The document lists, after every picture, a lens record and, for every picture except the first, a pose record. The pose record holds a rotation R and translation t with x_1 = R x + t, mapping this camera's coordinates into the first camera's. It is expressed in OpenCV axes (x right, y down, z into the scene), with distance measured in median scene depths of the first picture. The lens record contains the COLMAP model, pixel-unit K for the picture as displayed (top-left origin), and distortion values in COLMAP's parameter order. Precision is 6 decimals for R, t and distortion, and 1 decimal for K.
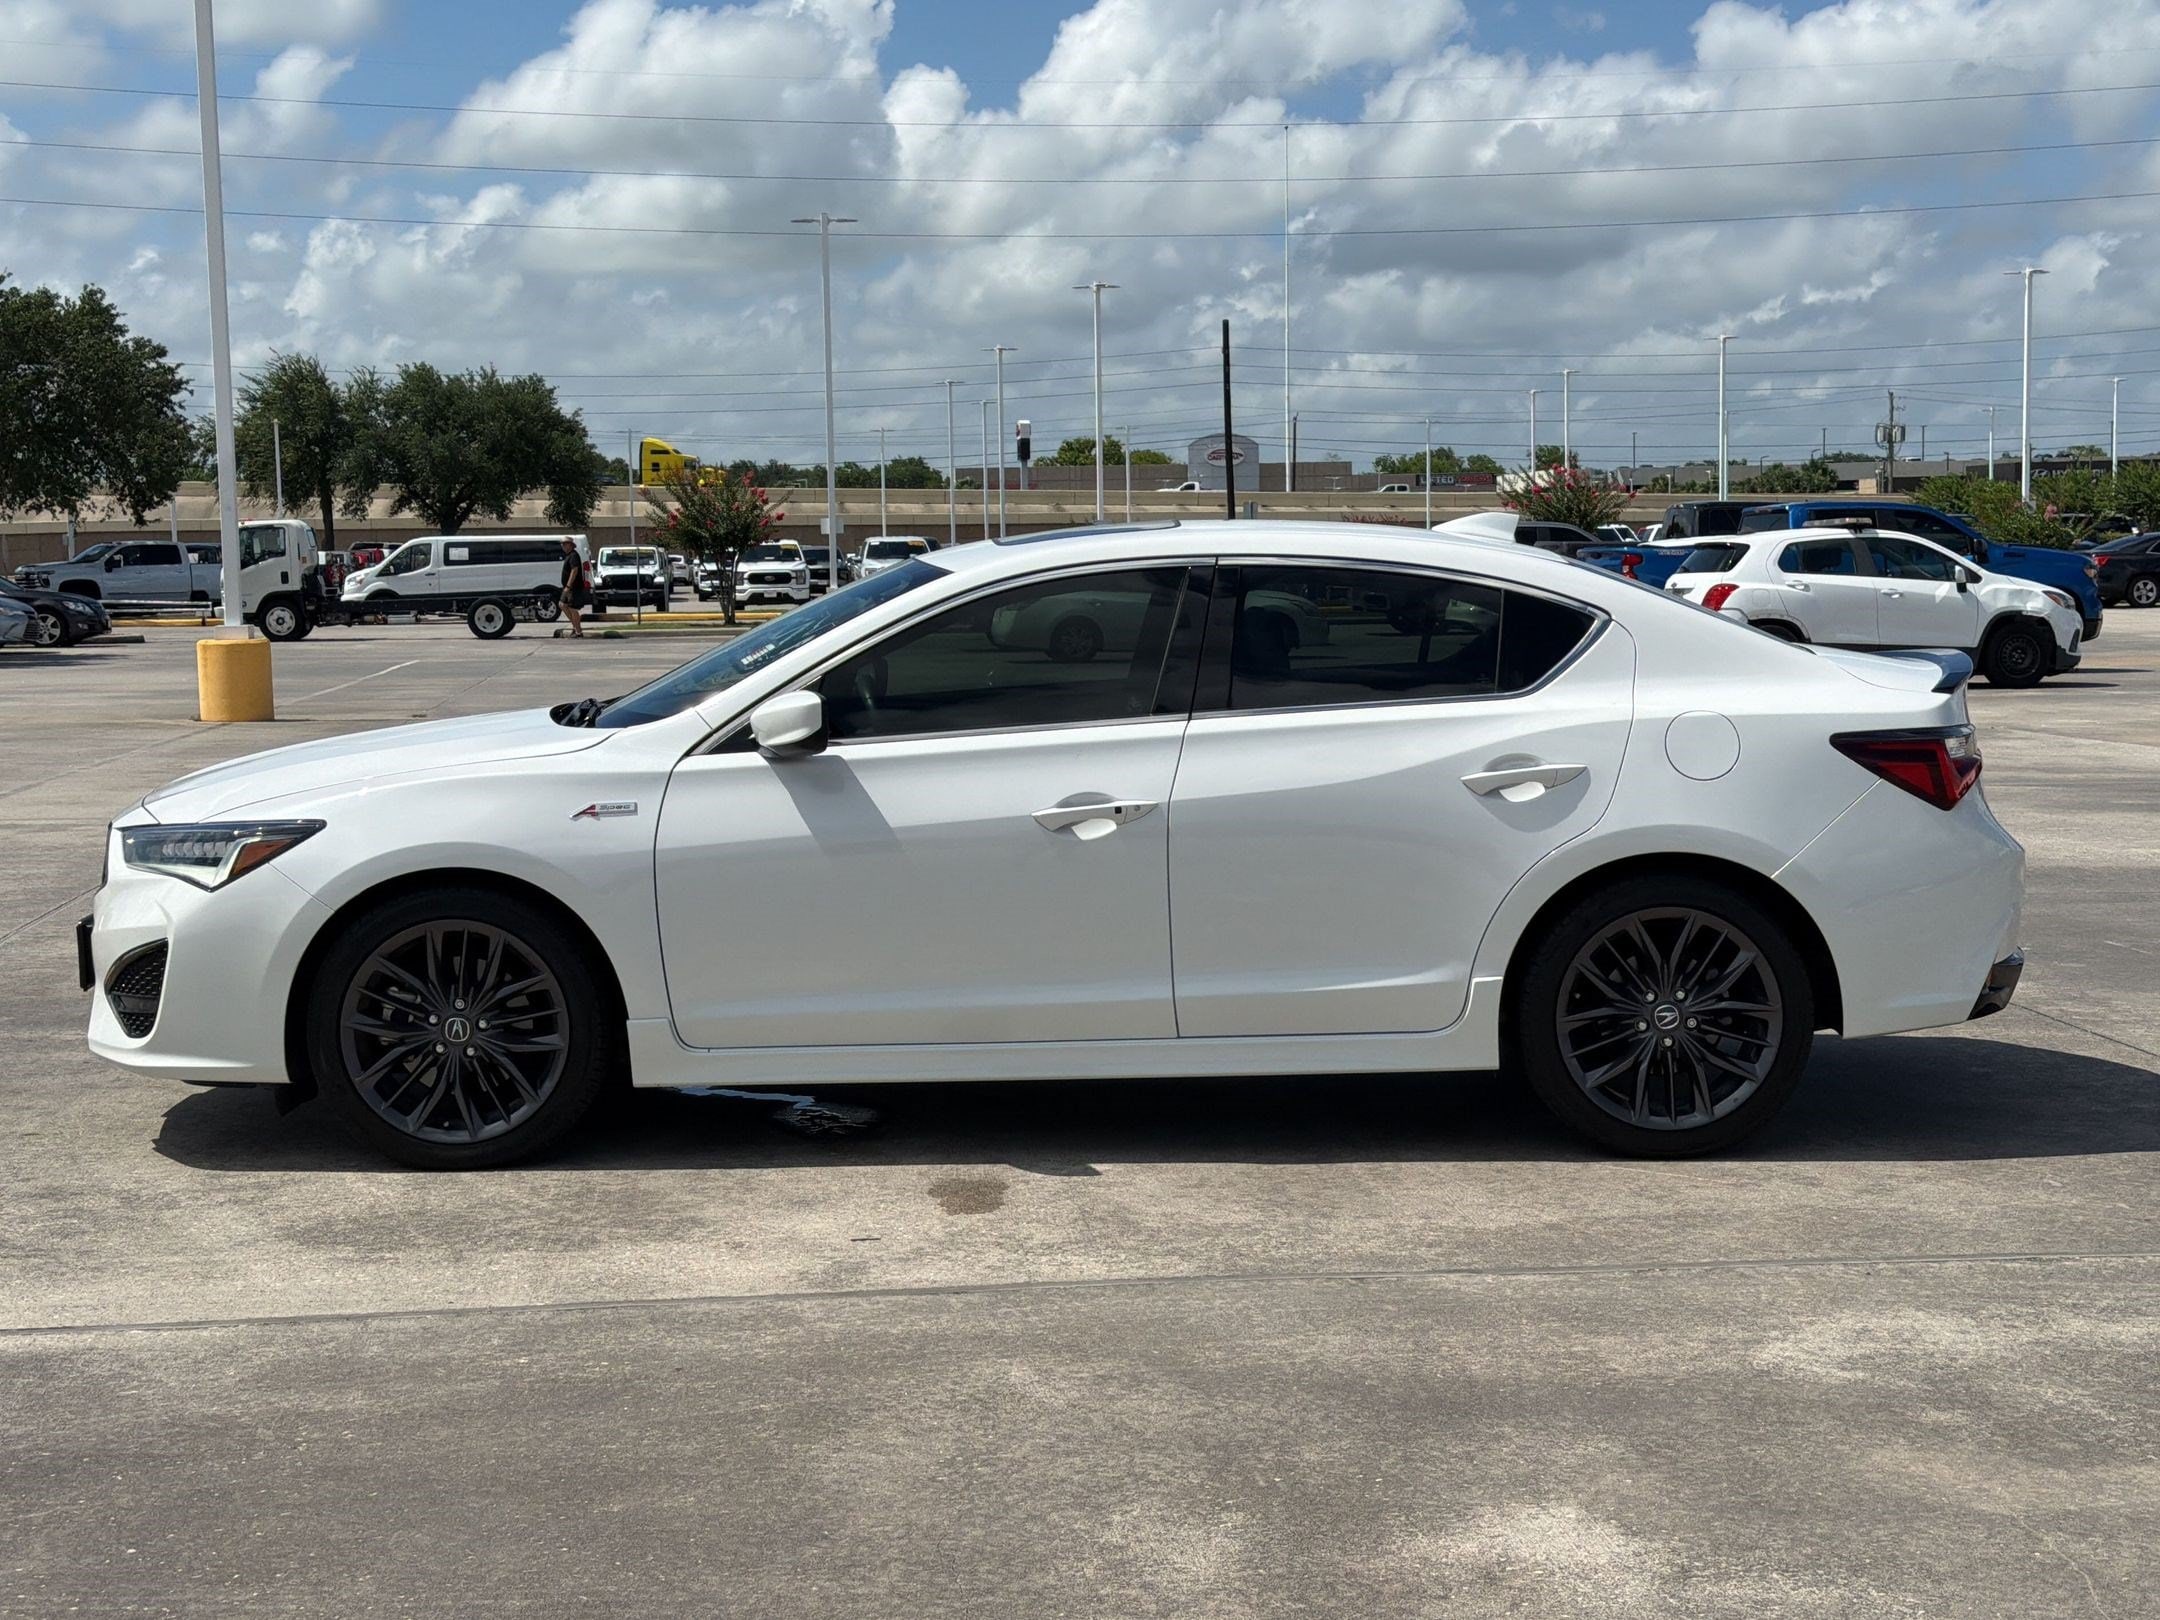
lens RADIAL K [[3166.5, 0, 1080.0], [0, 3166.5, 810.0], [0, 0, 1]] dist [0.163901, -0.176265]
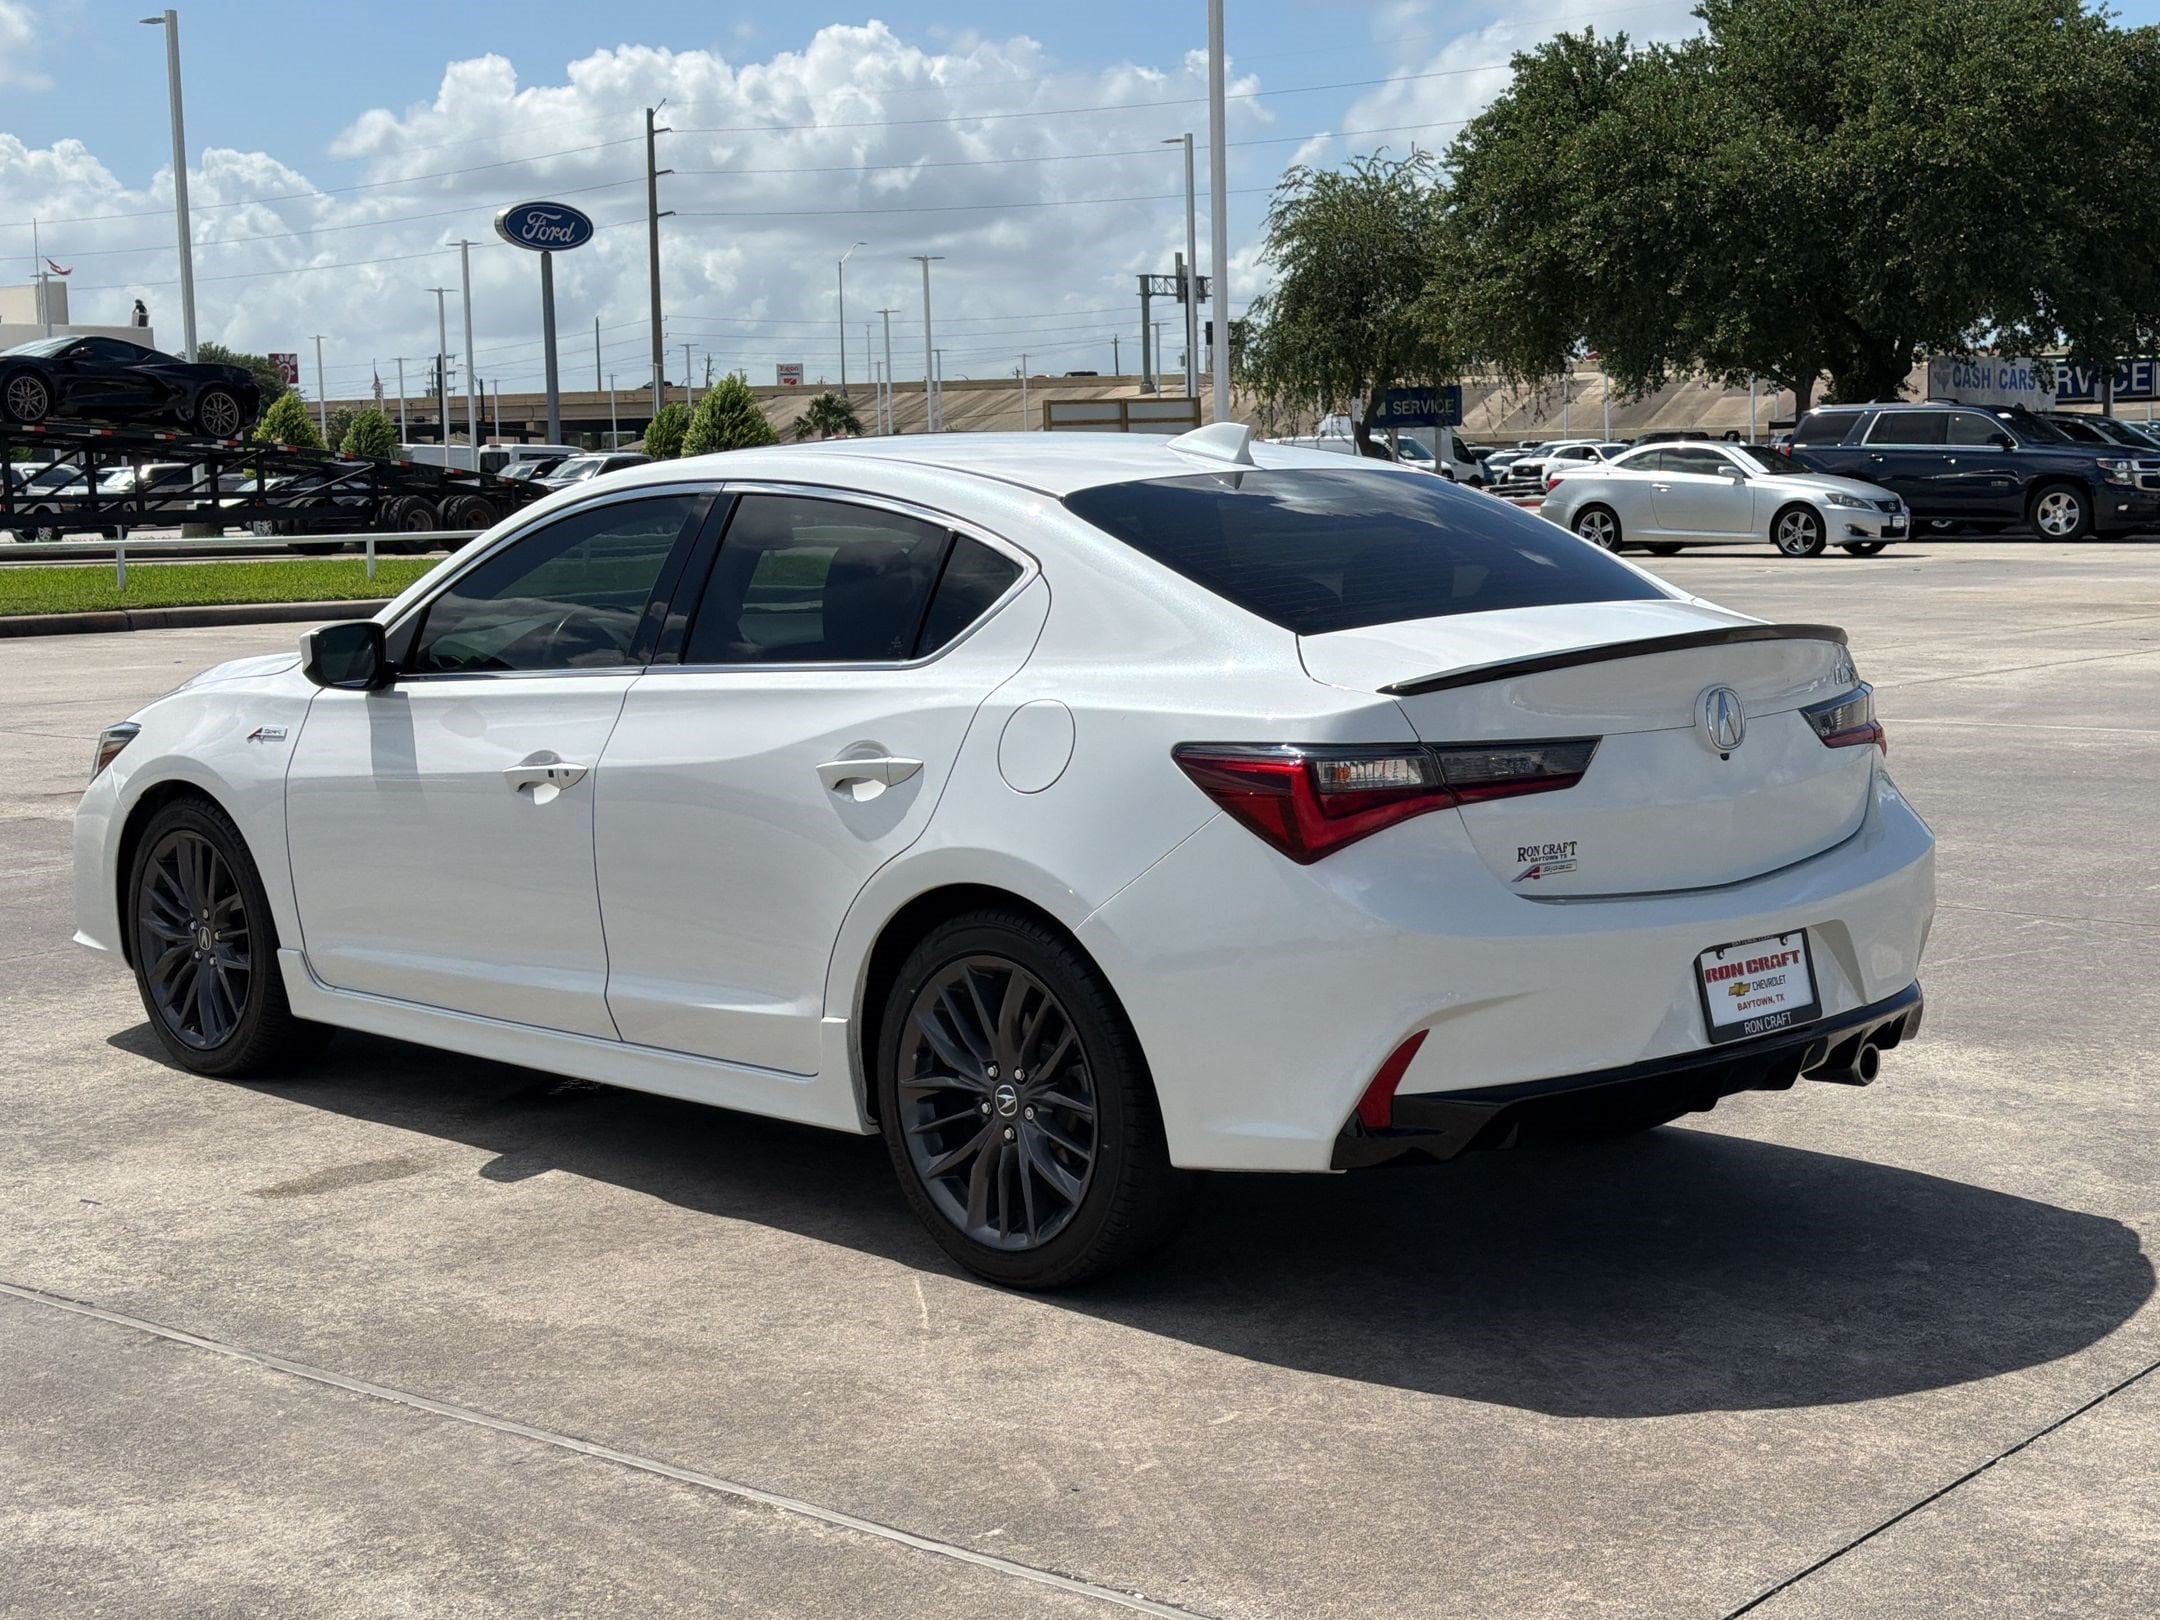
lens RADIAL K [[3166.5, 0, 1080.0], [0, 3166.5, 810.0], [0, 0, 1]] dist [0.163901, -0.176265]
pose [[0.687999, 0.084041, -0.720829, 0.738839], [-0.053198, 0.996440, 0.065398, -0.054571], [0.723759, -0.006647, 0.690020, 0.494749]]
